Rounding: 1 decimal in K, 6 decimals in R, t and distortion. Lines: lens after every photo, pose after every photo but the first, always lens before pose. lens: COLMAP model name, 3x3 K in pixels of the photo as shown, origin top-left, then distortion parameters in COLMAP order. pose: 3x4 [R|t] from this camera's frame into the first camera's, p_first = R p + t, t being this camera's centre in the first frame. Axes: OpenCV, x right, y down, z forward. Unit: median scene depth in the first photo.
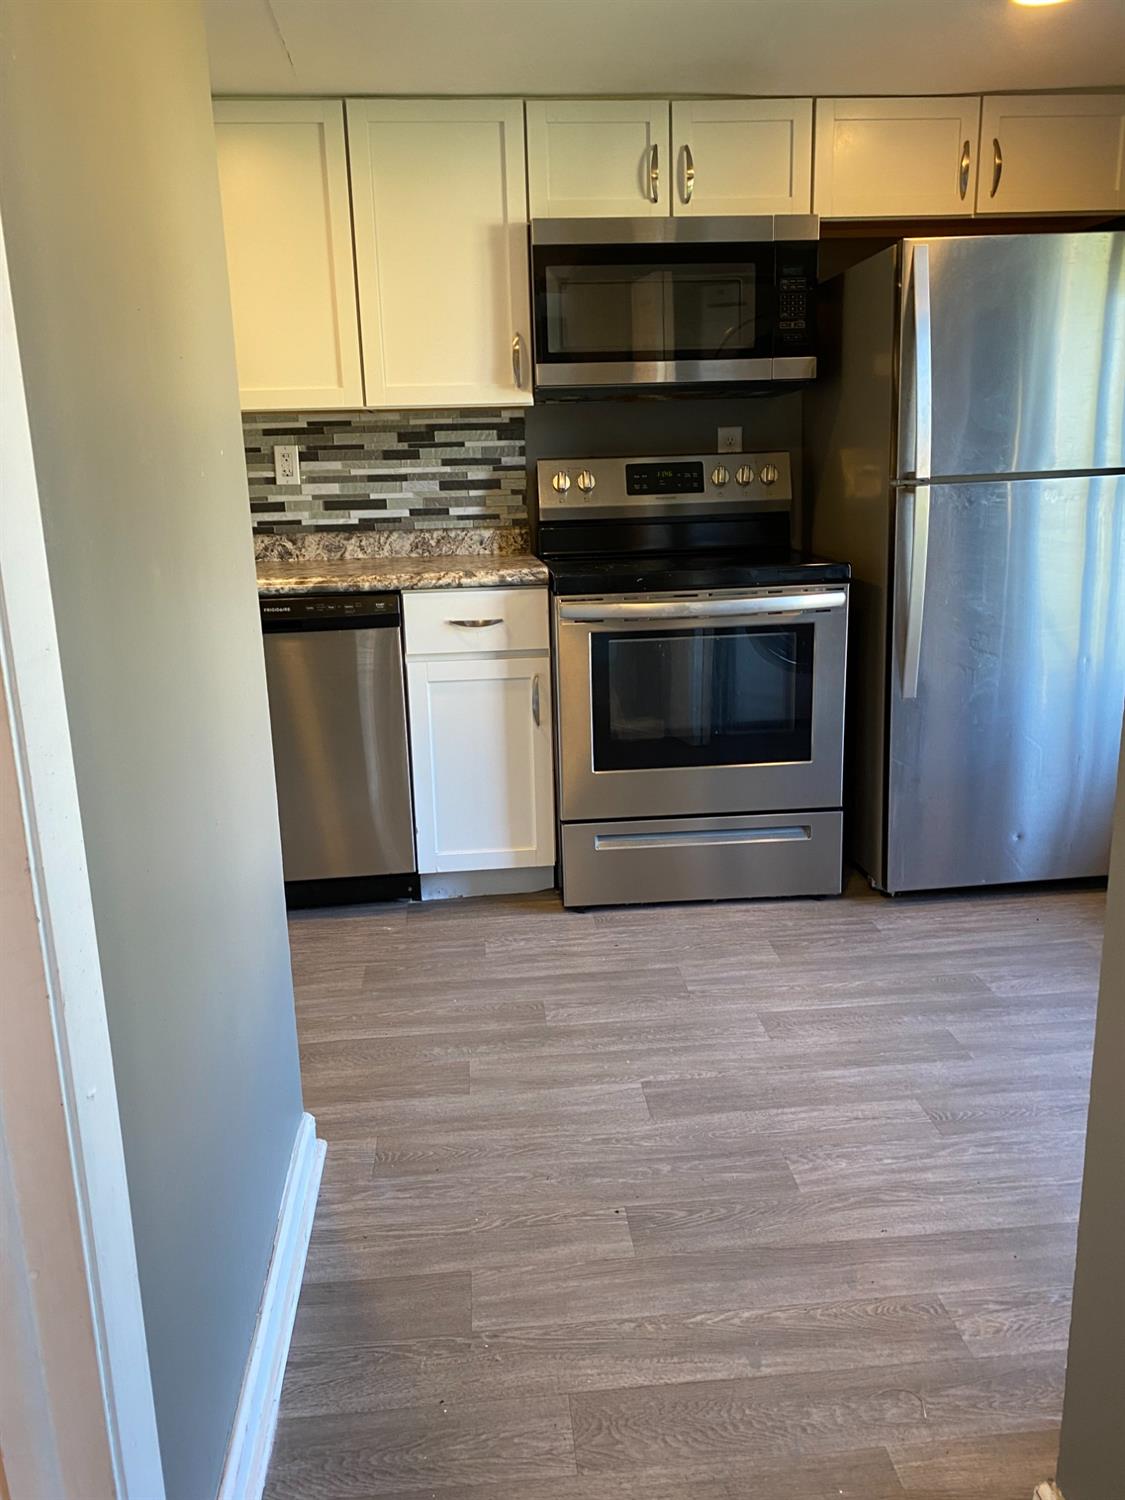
lens RADIAL K [[1126.7, 0, 562.5], [0, 1126.7, 750.0], [0, 0, 1]] dist [0.102428, -0.003414]
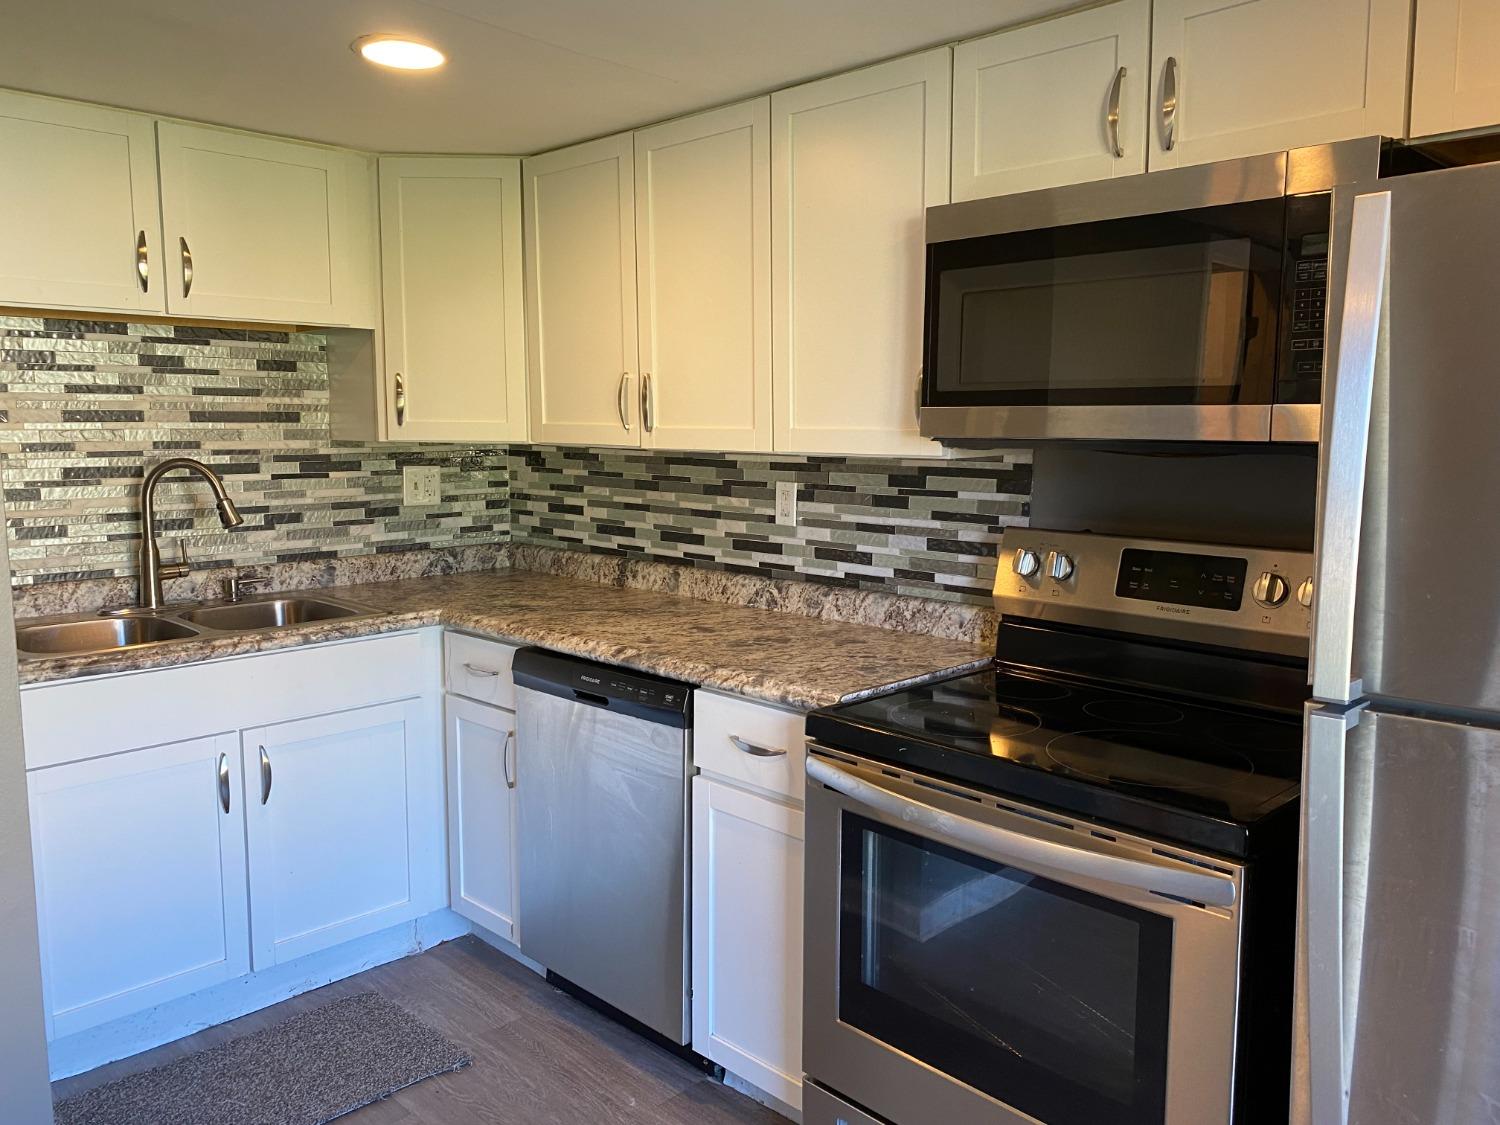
lens RADIAL K [[1126.7, 0, 752.4], [0, 1126.7, 609.5], [0, 0, 1]] dist [0.102428, -0.003414]
pose [[0.642269, 0.158603, -0.749891, 0.394035], [-0.209693, 0.977391, 0.027120, -0.187185], [0.737238, 0.139829, 0.661006, 0.421245]]
